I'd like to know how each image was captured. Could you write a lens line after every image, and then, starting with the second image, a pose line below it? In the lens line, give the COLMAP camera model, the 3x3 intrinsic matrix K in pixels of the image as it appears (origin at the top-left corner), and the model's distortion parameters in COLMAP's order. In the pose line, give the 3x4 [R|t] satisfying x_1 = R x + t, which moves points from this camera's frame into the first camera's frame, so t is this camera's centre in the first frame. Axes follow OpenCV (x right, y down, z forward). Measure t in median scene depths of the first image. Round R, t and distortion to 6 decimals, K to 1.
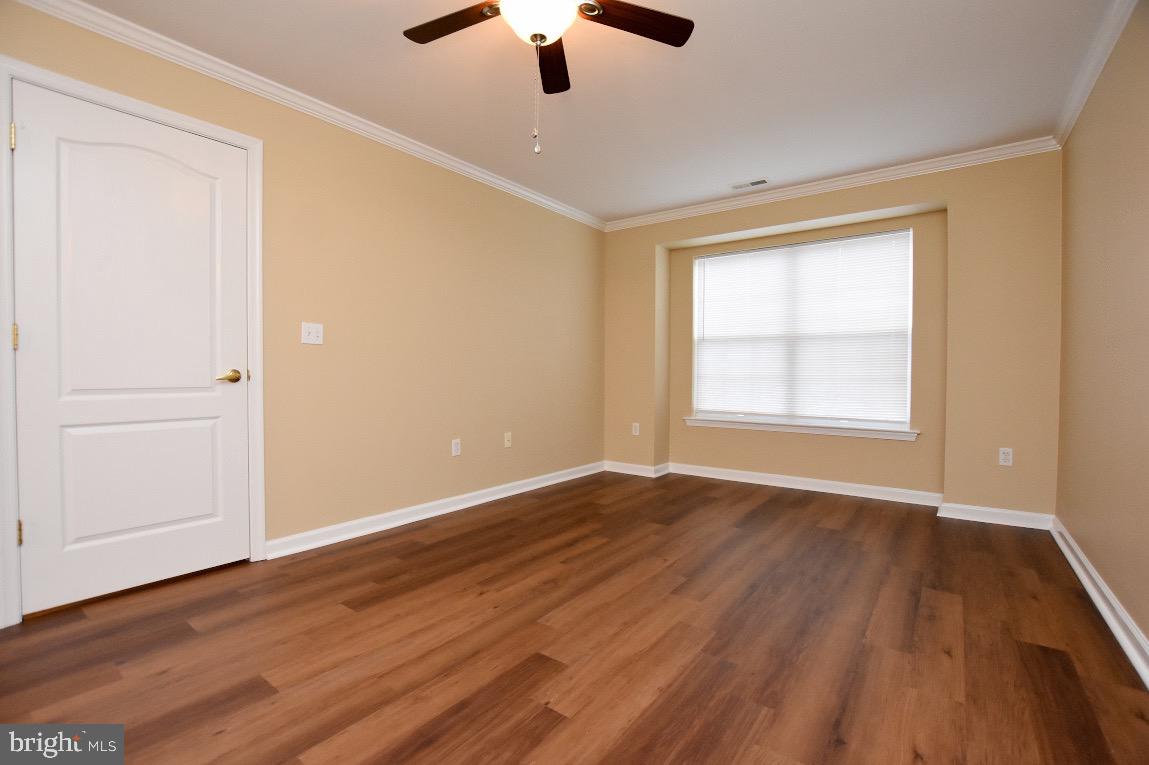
lens RADIAL K [[511.7, 0, 574.5], [0, 511.7, 382.5], [0, 0, 1]] dist [-0.027385, 0.000970]
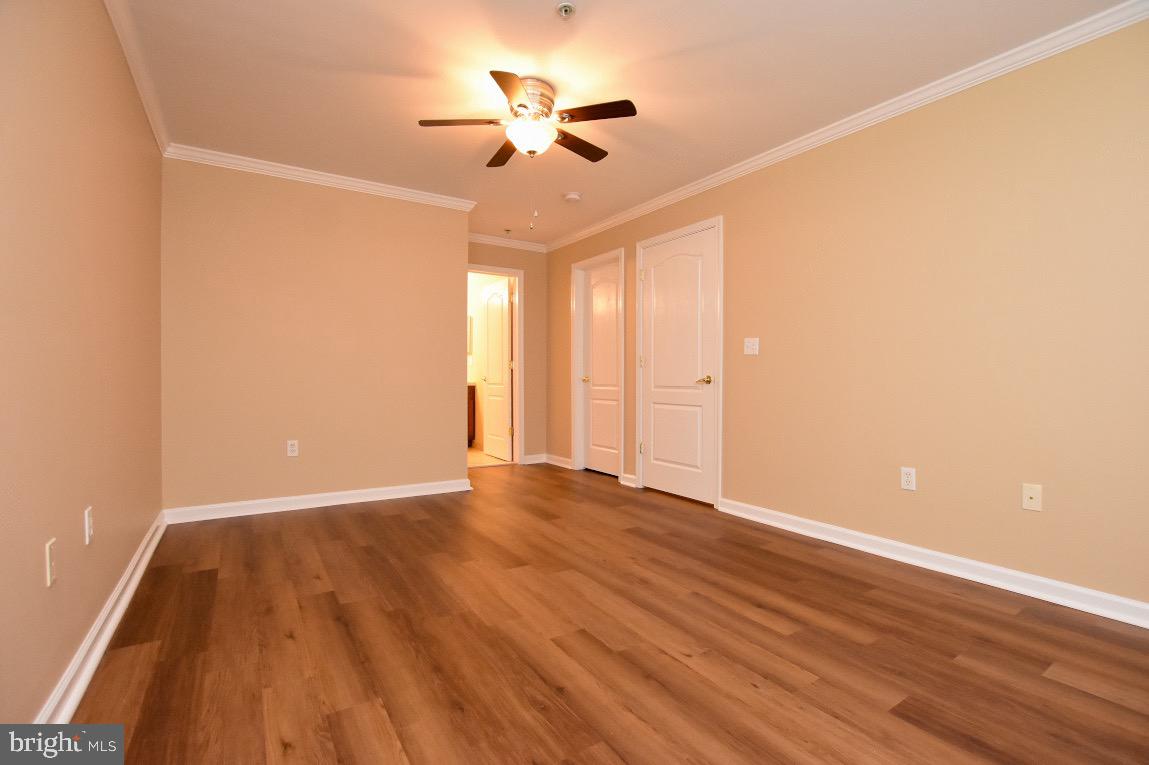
lens RADIAL K [[511.7, 0, 574.5], [0, 511.7, 382.5], [0, 0, 1]] dist [-0.027385, 0.000970]
pose [[-0.341710, 0.002545, -0.939802, 0.978033], [-0.023466, 0.999661, 0.011240, -0.014636], [0.939513, 0.025894, -0.341534, 1.237516]]
